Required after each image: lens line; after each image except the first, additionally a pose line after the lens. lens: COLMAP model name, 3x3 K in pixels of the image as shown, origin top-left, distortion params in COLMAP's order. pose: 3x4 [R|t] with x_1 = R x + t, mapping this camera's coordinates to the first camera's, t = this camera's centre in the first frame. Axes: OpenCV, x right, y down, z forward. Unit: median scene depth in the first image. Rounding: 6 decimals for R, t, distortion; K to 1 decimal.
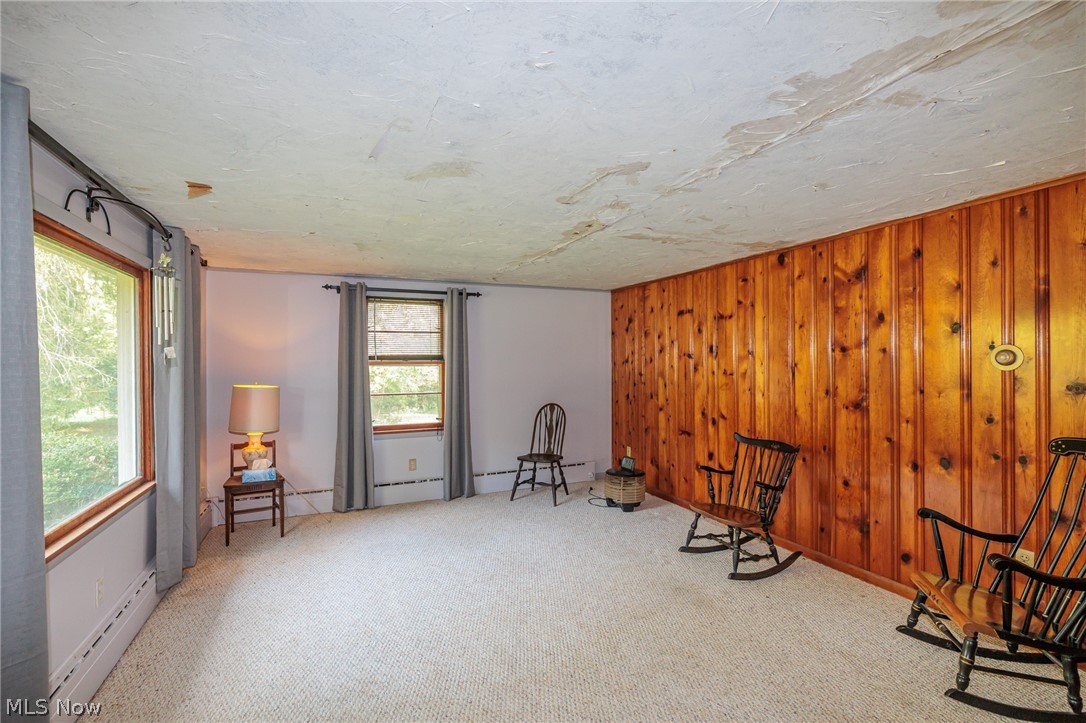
lens RADIAL K [[487.8, 0, 543.4], [0, 487.8, 359.6], [0, 0, 1]] dist [-0.003649, -0.000650]
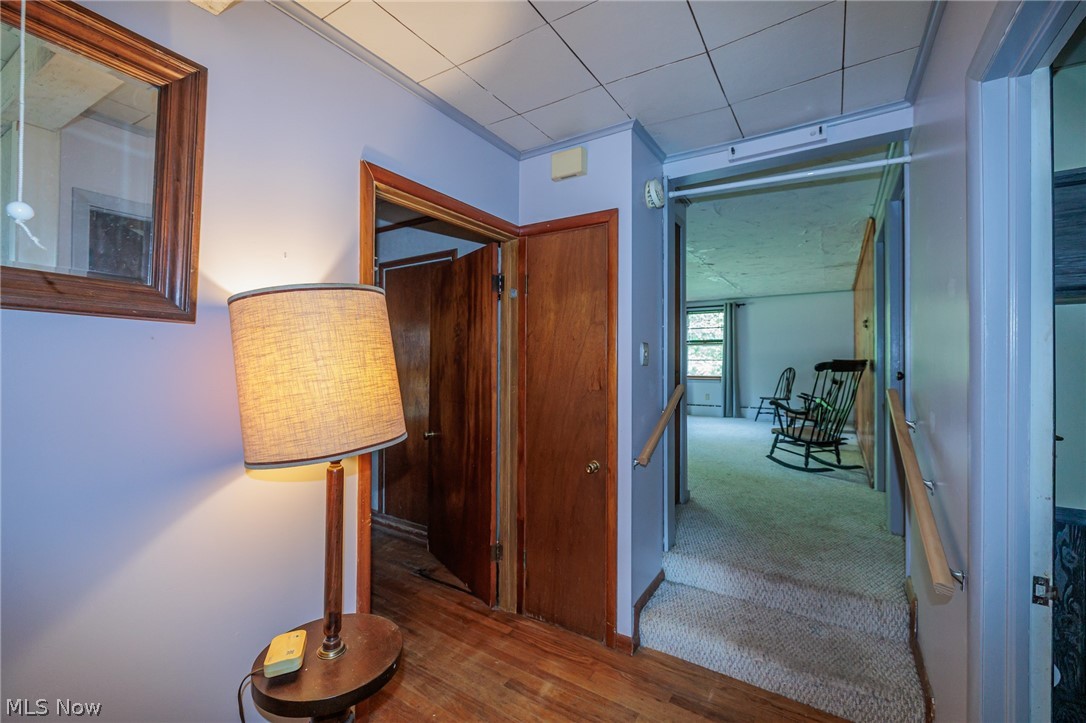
lens RADIAL K [[455.4, 0, 552.1], [0, 455.4, 354.1], [0, 0, 1]] dist [0.000637, -0.000731]
pose [[0.564161, -0.009420, -0.825611, 1.010261], [-0.002007, 0.999916, -0.012781, 0.083362], [0.825663, 0.008868, 0.564095, -0.604008]]
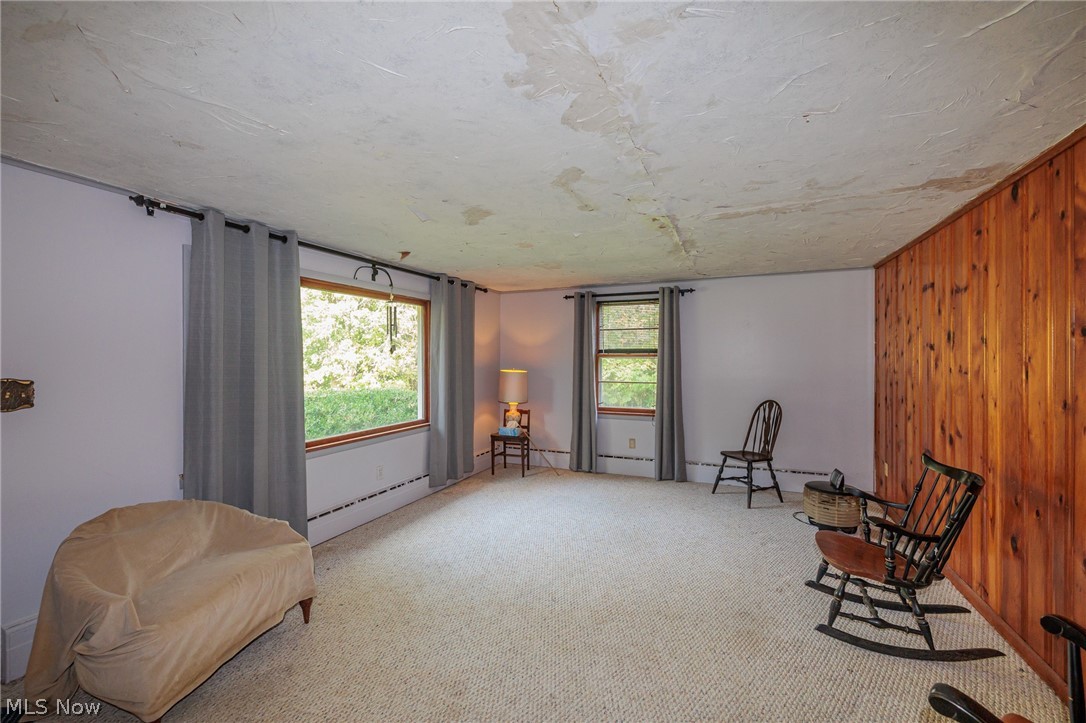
lens RADIAL K [[455.4, 0, 544.3], [0, 455.4, 358.2], [0, 0, 1]] dist [0.000637, -0.000731]
pose [[0.682348, 0.006407, -0.731000, 0.441244], [-0.000611, 0.999966, 0.008193, 0.004629], [0.731028, -0.005144, 0.682329, 0.128701]]
